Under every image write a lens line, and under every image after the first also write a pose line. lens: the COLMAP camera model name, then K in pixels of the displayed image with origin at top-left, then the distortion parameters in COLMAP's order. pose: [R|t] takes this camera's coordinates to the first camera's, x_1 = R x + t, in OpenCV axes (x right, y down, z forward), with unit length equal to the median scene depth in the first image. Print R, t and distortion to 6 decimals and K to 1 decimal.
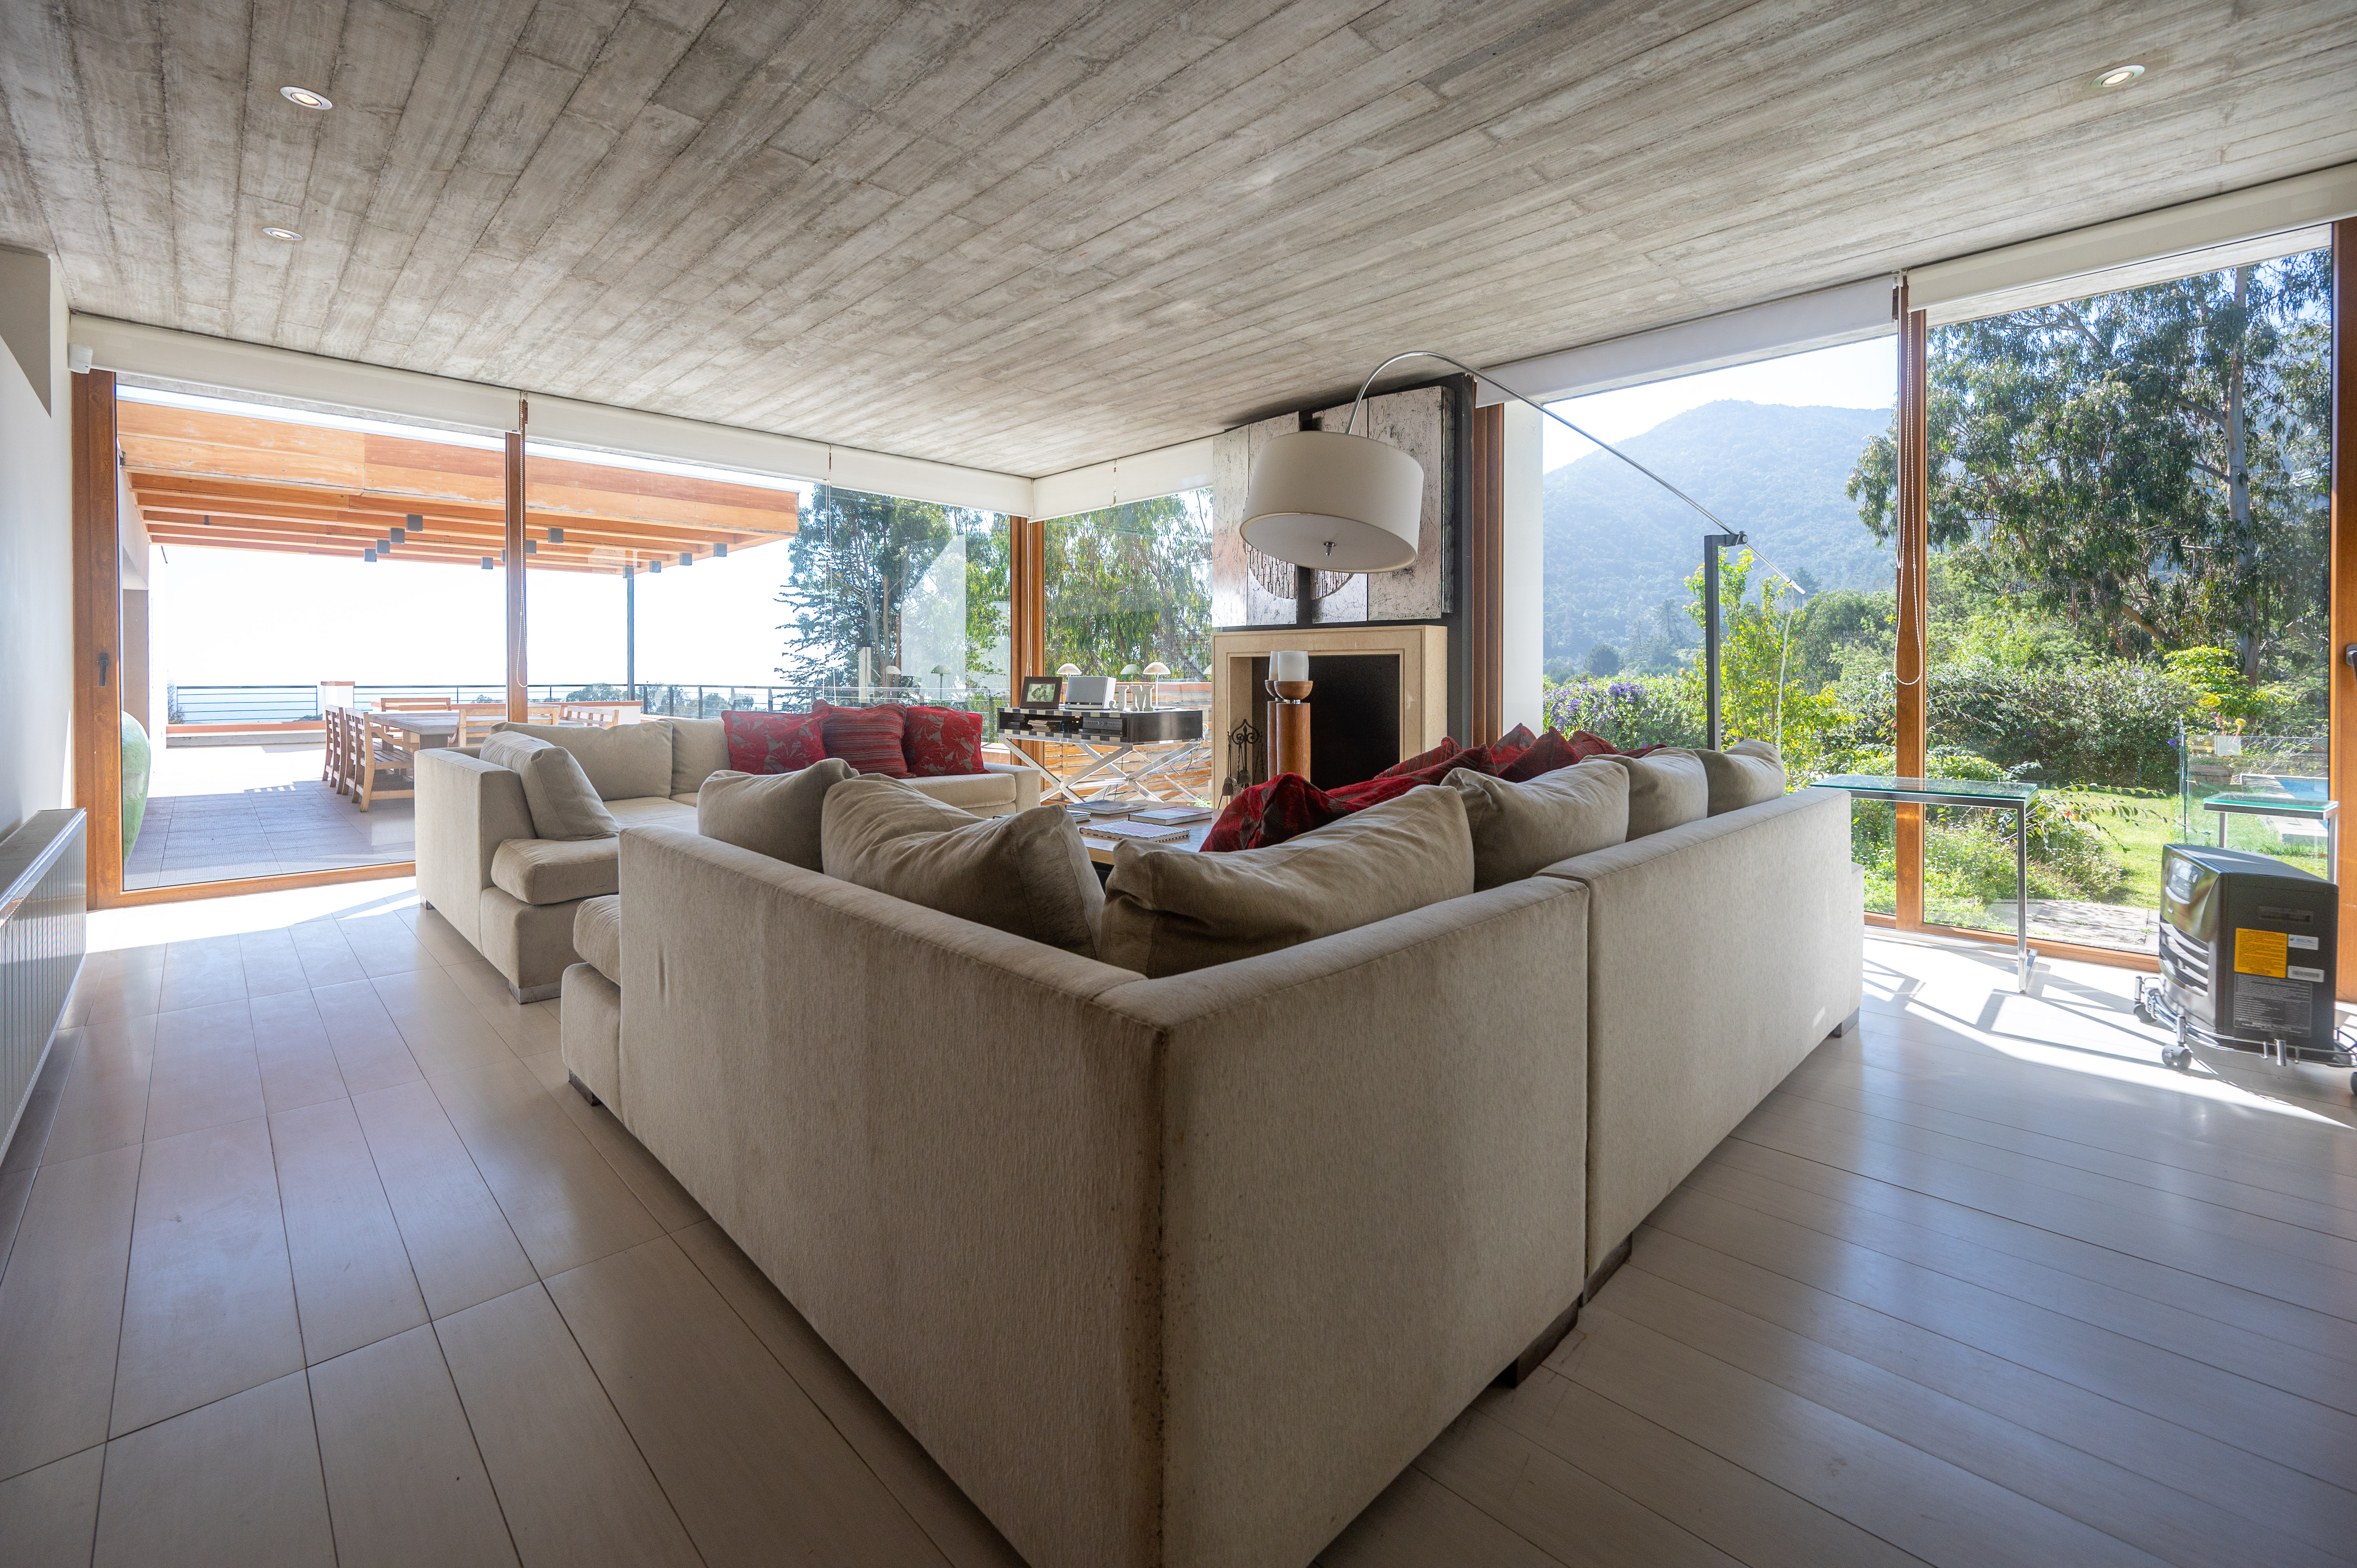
lens RADIAL K [[1014.6, 0, 1164.1], [0, 1014.6, 689.9], [0, 0, 1]] dist [-0.005298, -0.000175]
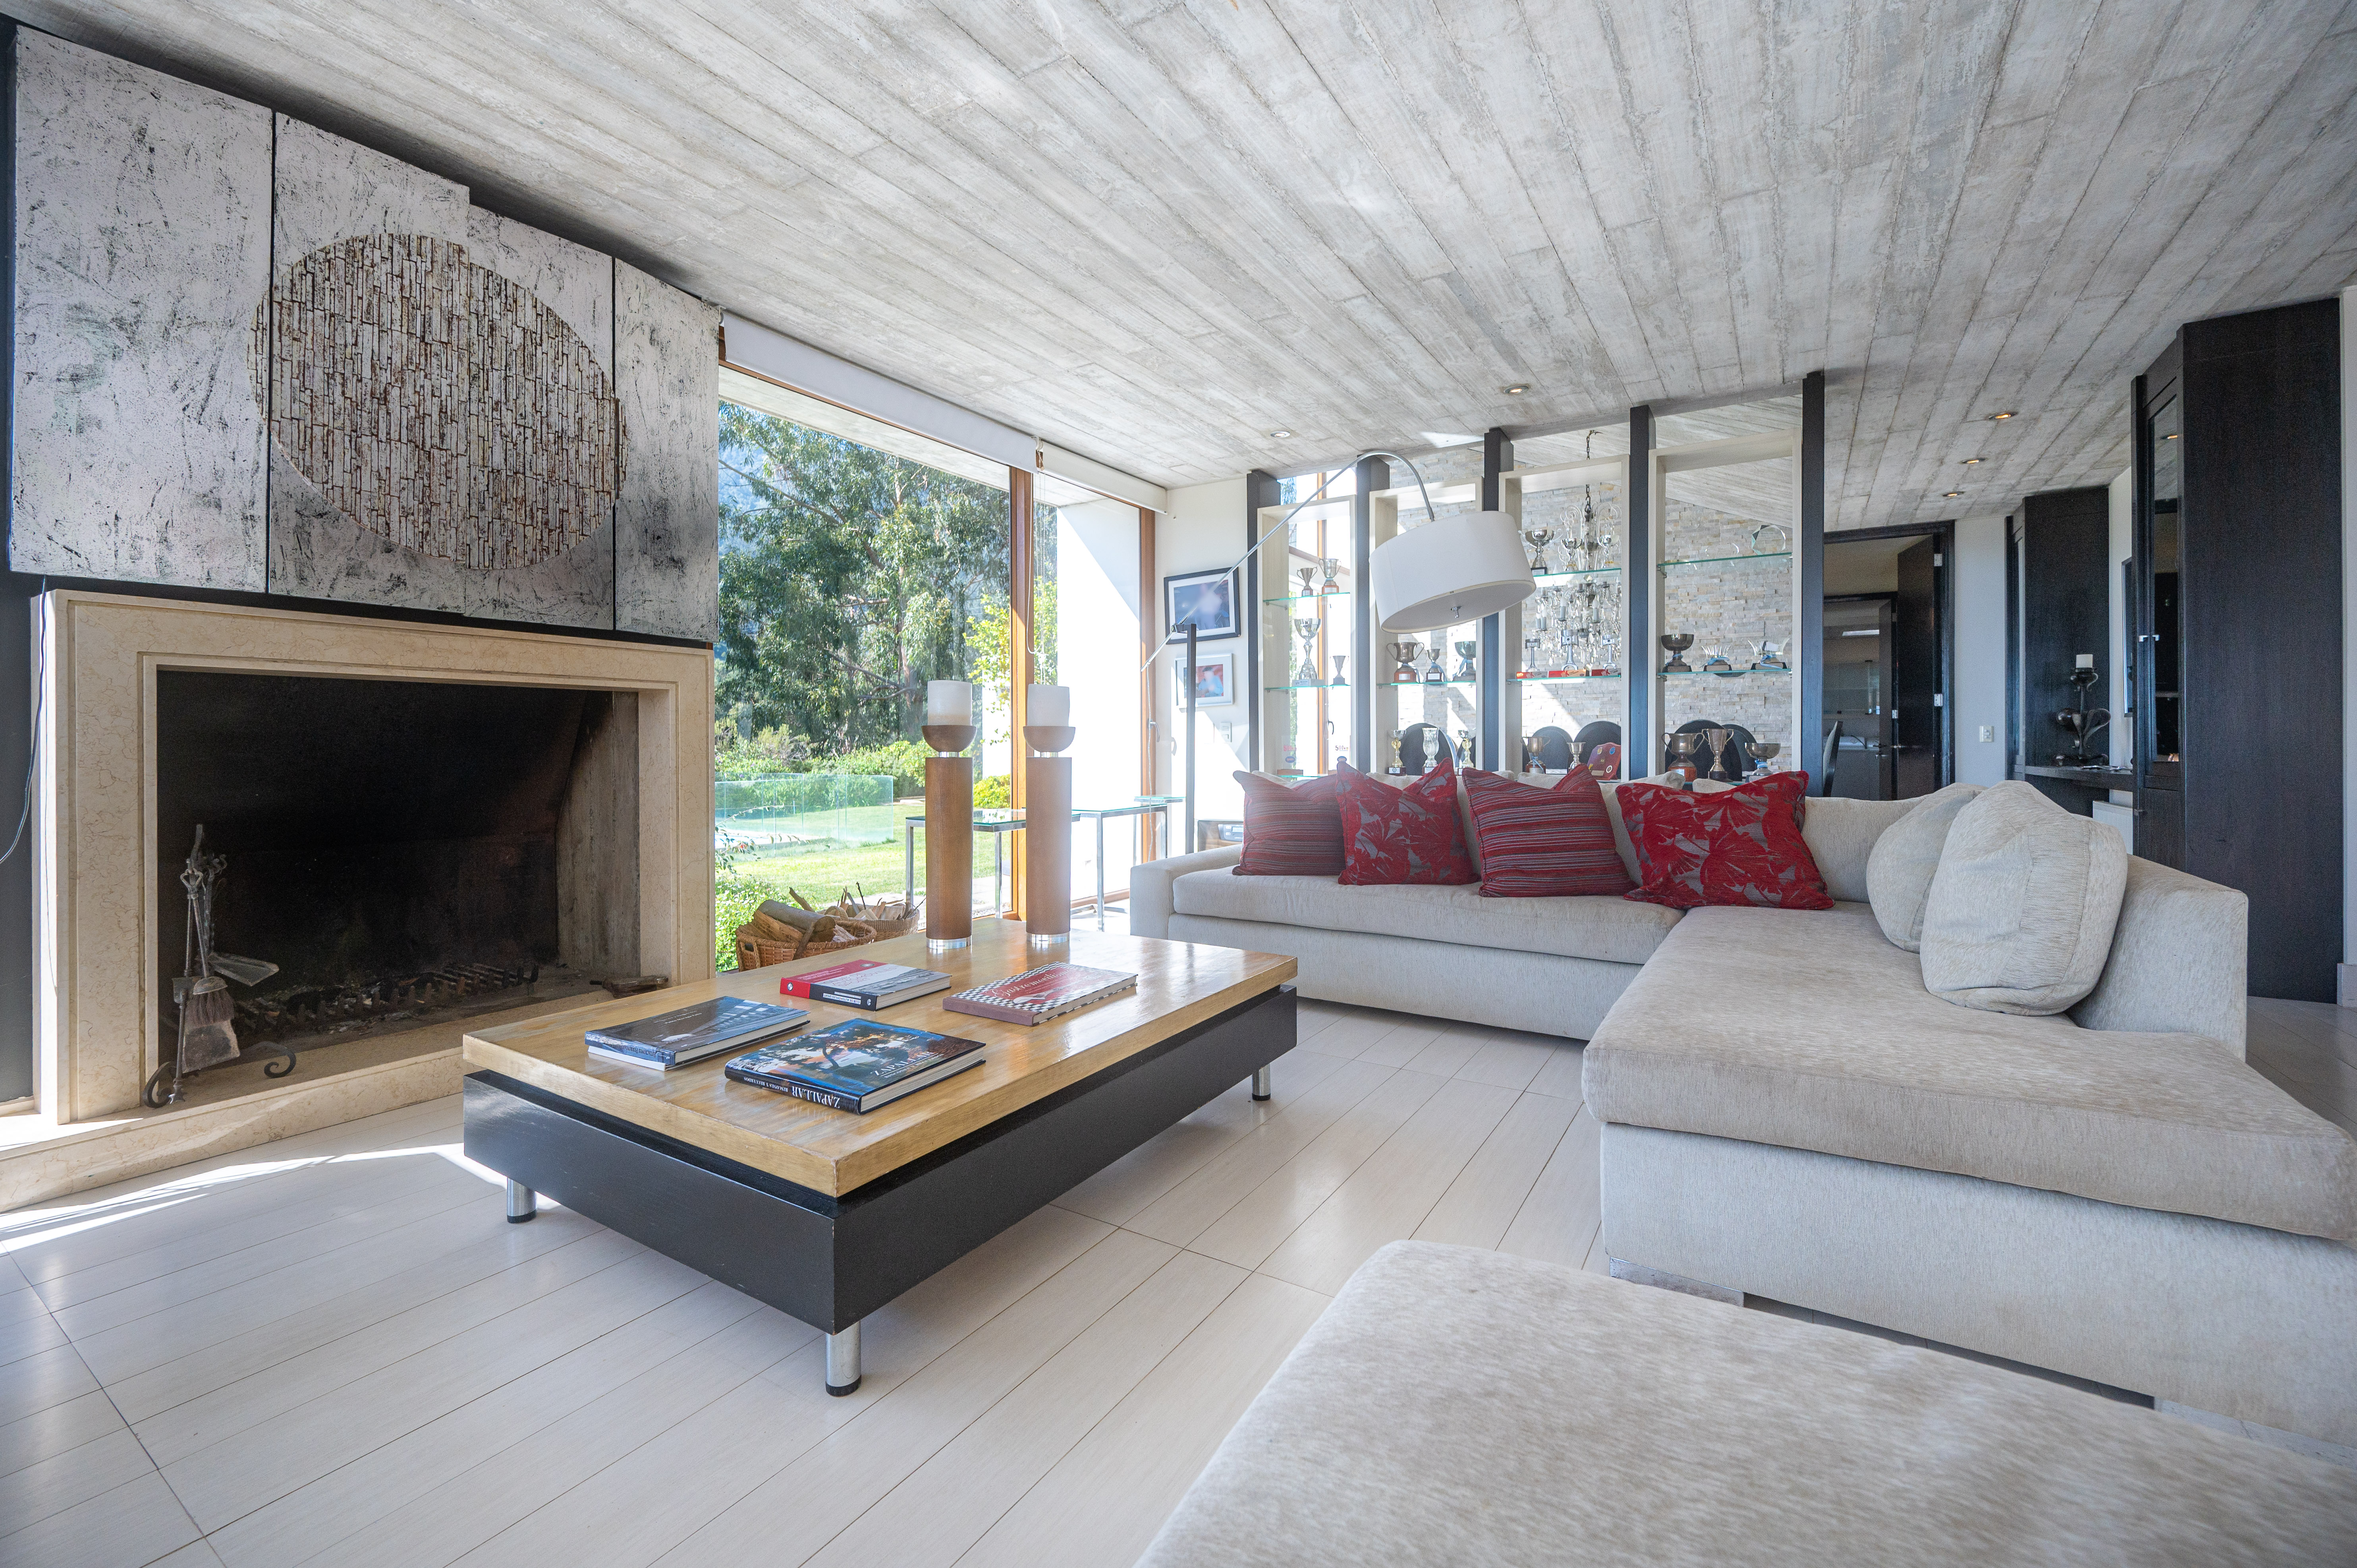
lens RADIAL K [[1014.5, 0, 1151.3], [0, 1014.5, 763.8], [0, 0, 1]] dist [-0.005298, -0.000175]
pose [[-0.247945, -0.013111, 0.968685, -0.477379], [0.016642, 0.999703, 0.017790, 0.006252], [-0.968631, 0.020532, -0.247653, 0.875796]]
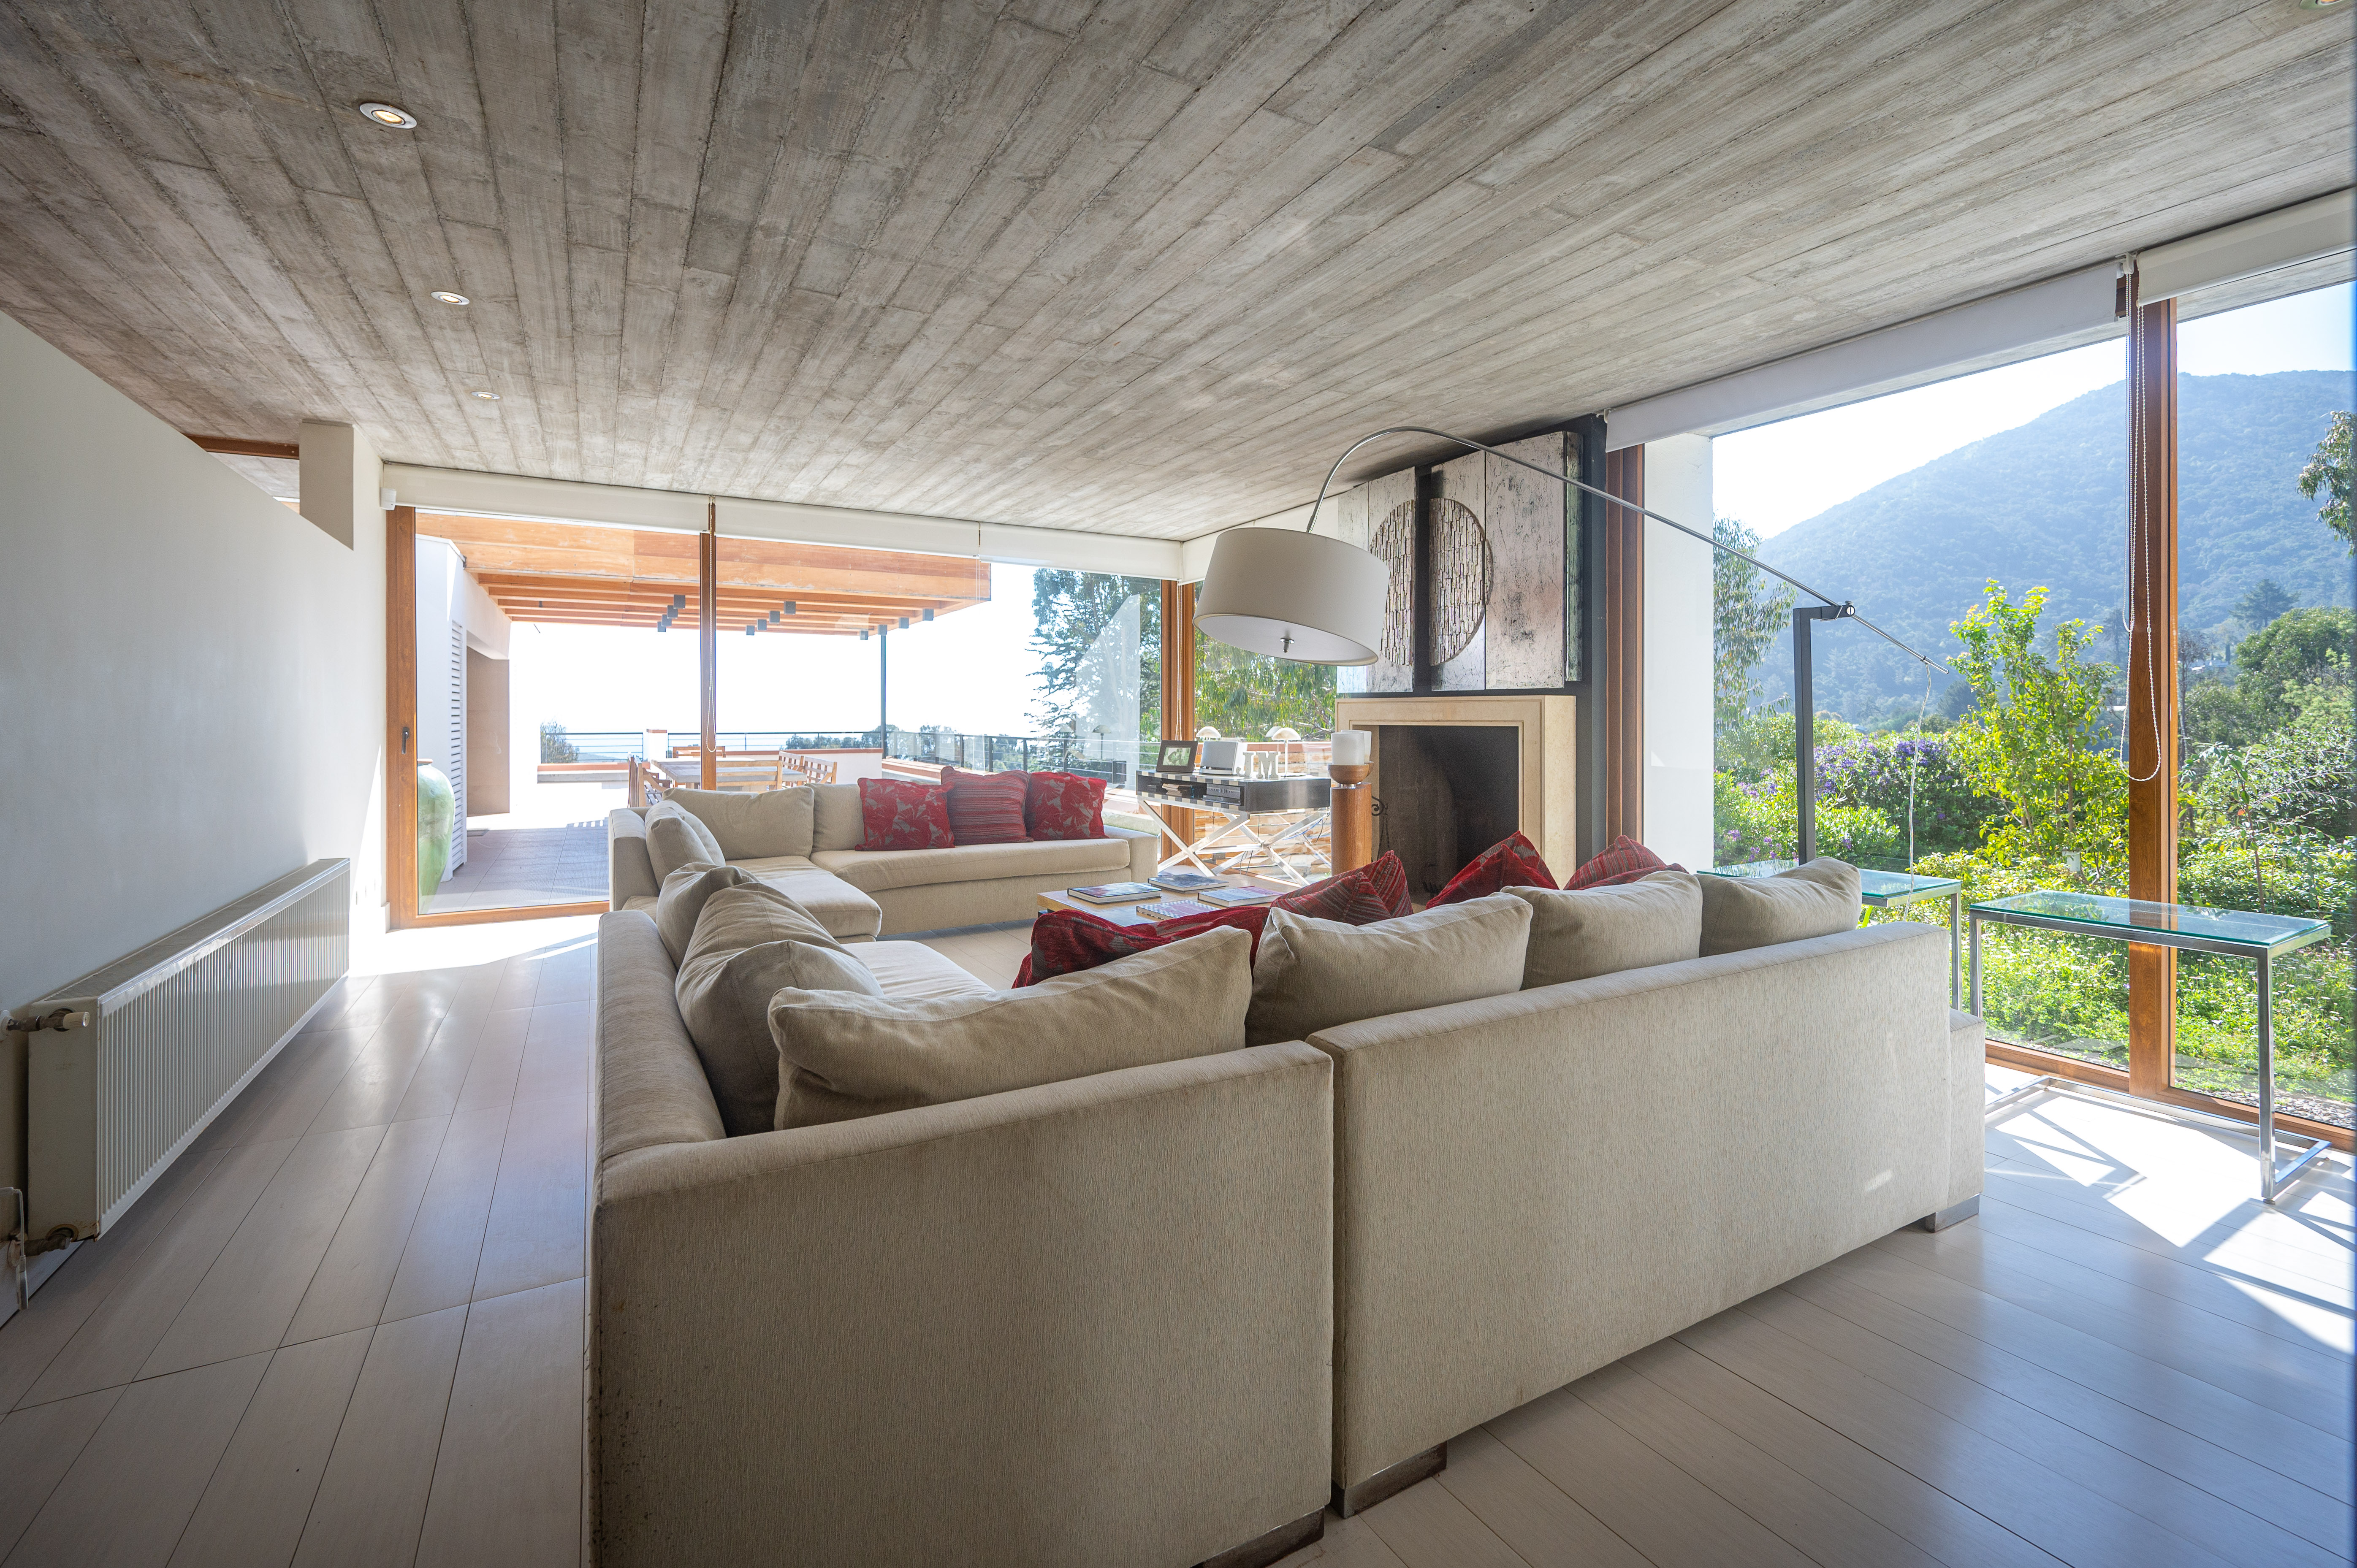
lens RADIAL K [[1014.5, 0, 1125.7], [0, 1014.5, 726.8], [0, 0, 1]] dist [-0.005298, -0.000175]
pose [[0.960391, 0.002847, -0.278642, 0.151928], [-0.003833, 0.999988, -0.002993, -0.031305], [0.278630, 0.003942, 0.960391, 0.022038]]
